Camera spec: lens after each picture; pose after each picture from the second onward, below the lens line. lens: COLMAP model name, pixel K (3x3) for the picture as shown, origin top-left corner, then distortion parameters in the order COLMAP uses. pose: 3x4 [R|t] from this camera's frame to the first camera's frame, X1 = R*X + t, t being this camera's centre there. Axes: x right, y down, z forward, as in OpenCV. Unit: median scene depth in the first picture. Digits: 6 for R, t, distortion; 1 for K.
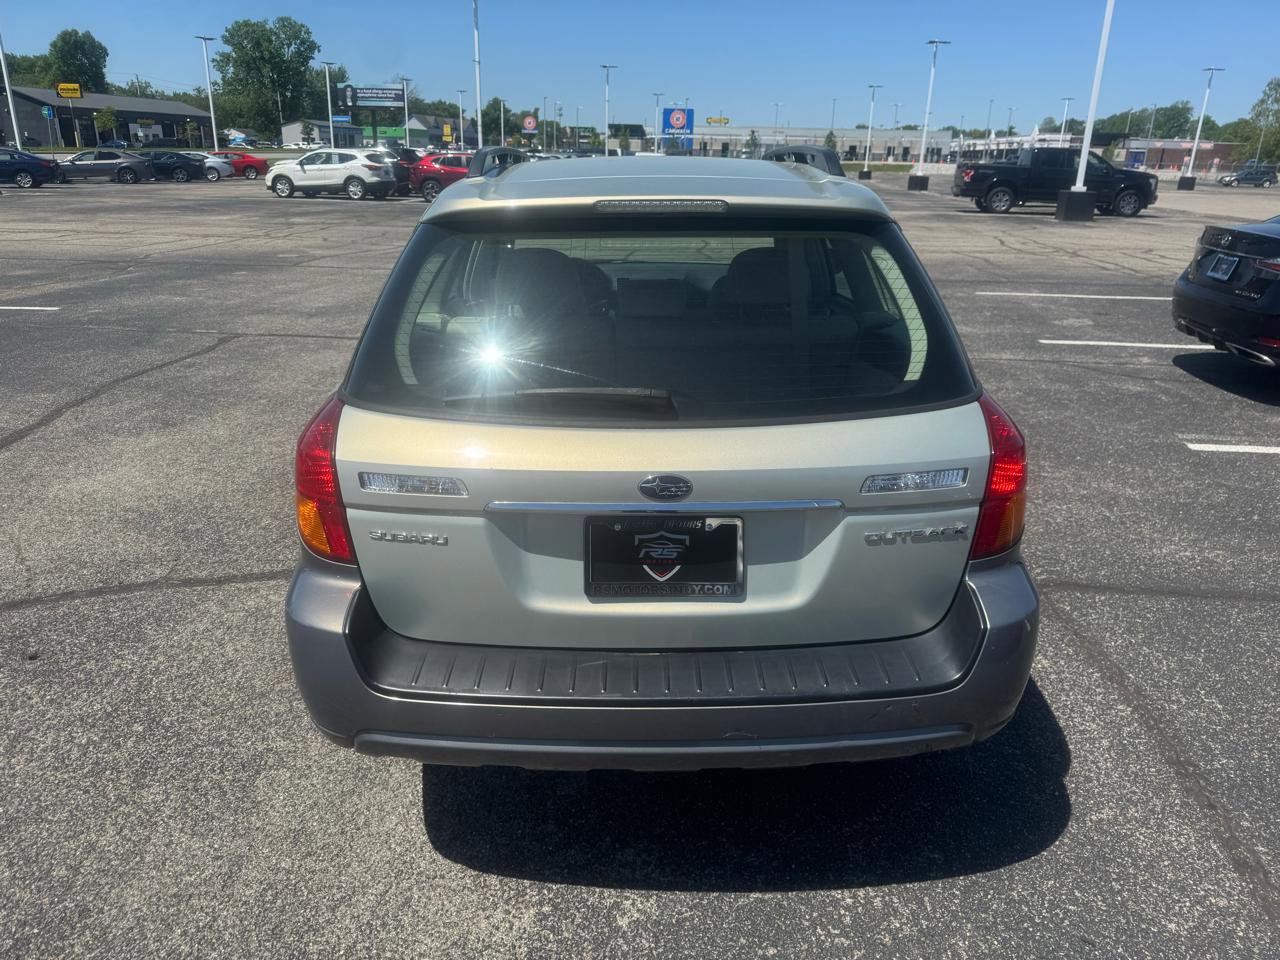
lens RADIAL K [[910.2, 0, 646.2], [0, 910.2, 477.0], [0, 0, 1]] dist [0.030076, -0.039042]
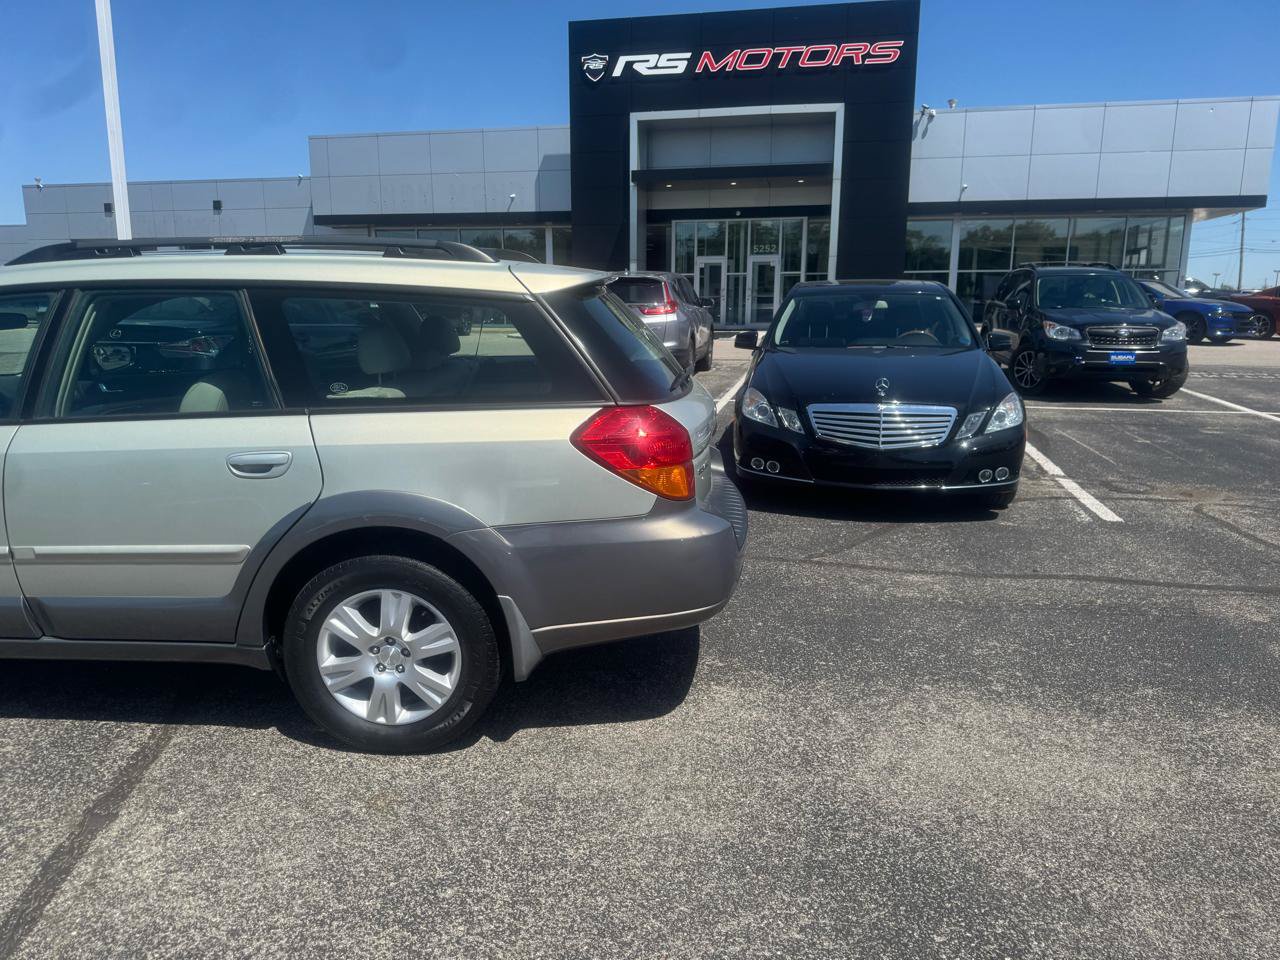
lens RADIAL K [[909.2, 0, 630.4], [0, 909.2, 488.7], [0, 0, 1]] dist [0.035425, -0.041761]
pose [[0.073100, -0.227974, 0.970919, -0.960685], [0.337343, 0.921794, 0.191041, -0.128035], [-0.938540, 0.313567, 0.144288, 0.460872]]
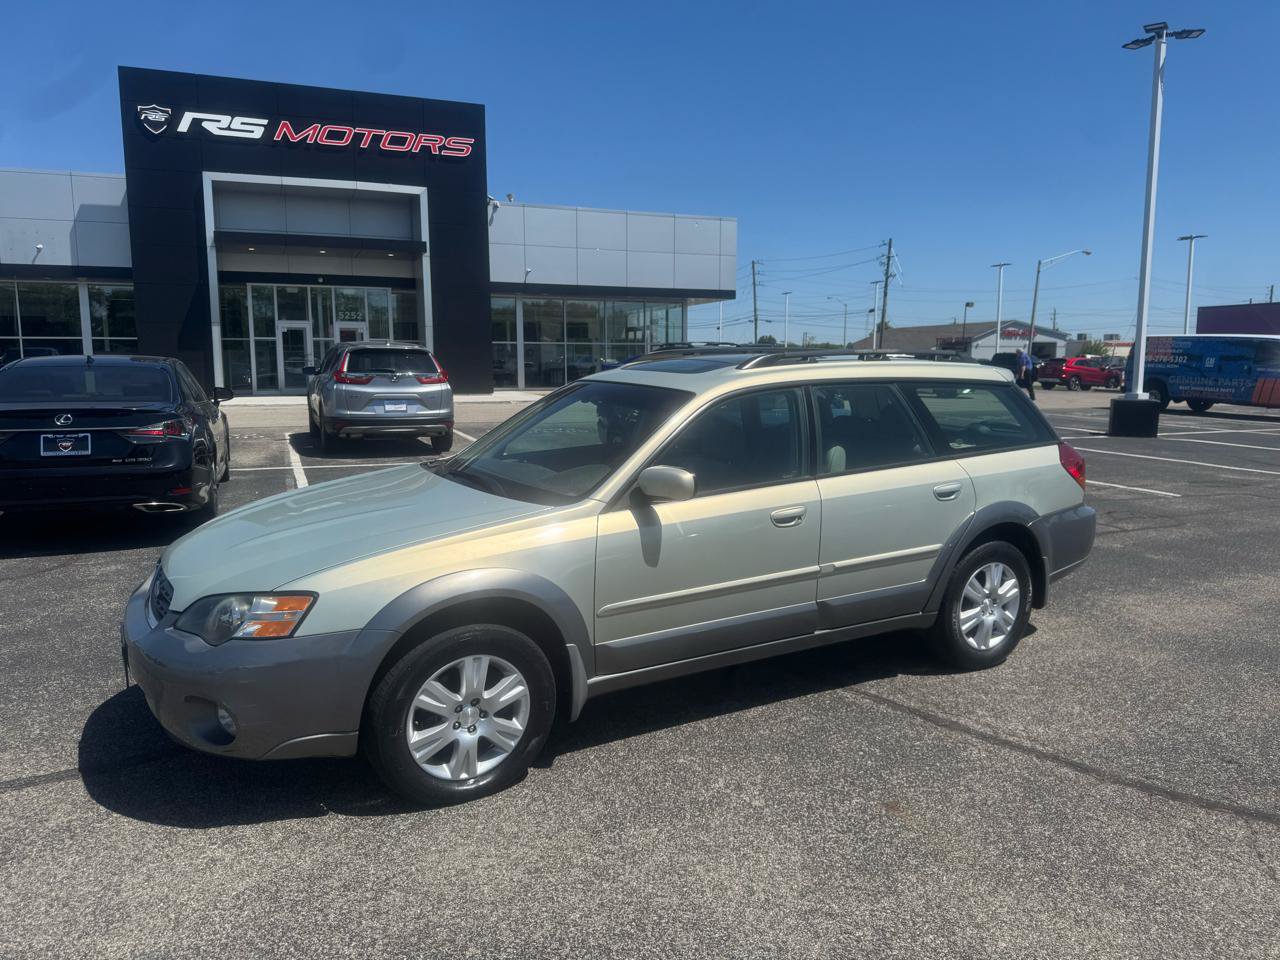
lens RADIAL K [[910.2, 0, 646.2], [0, 910.2, 477.0], [0, 0, 1]] dist [0.030076, -0.039042]
pose [[-0.504141, -0.133730, 0.853205, -1.068946], [0.279106, 0.909693, 0.307502, -0.608251], [-0.817277, 0.393159, -0.421289, 1.687140]]
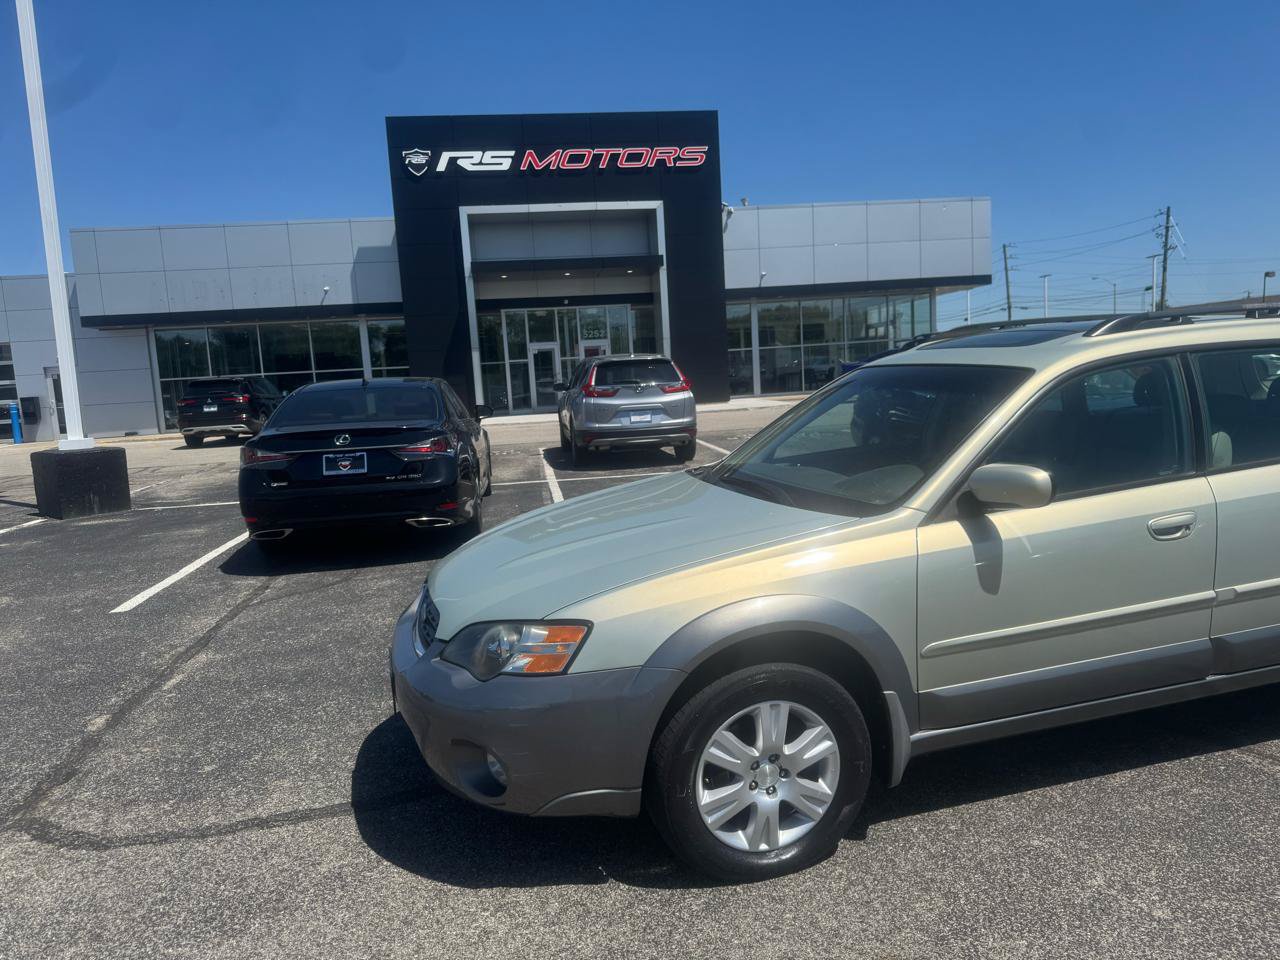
lens RADIAL K [[901.1, 0, 644.1], [0, 901.1, 490.5], [0, 0, 1]] dist [0.114003, -0.180311]
pose [[-0.271828, -0.129533, 0.953588, -0.897135], [0.370666, 0.900355, 0.227964, -0.579482], [-0.888097, 0.415430, -0.196728, 1.682271]]
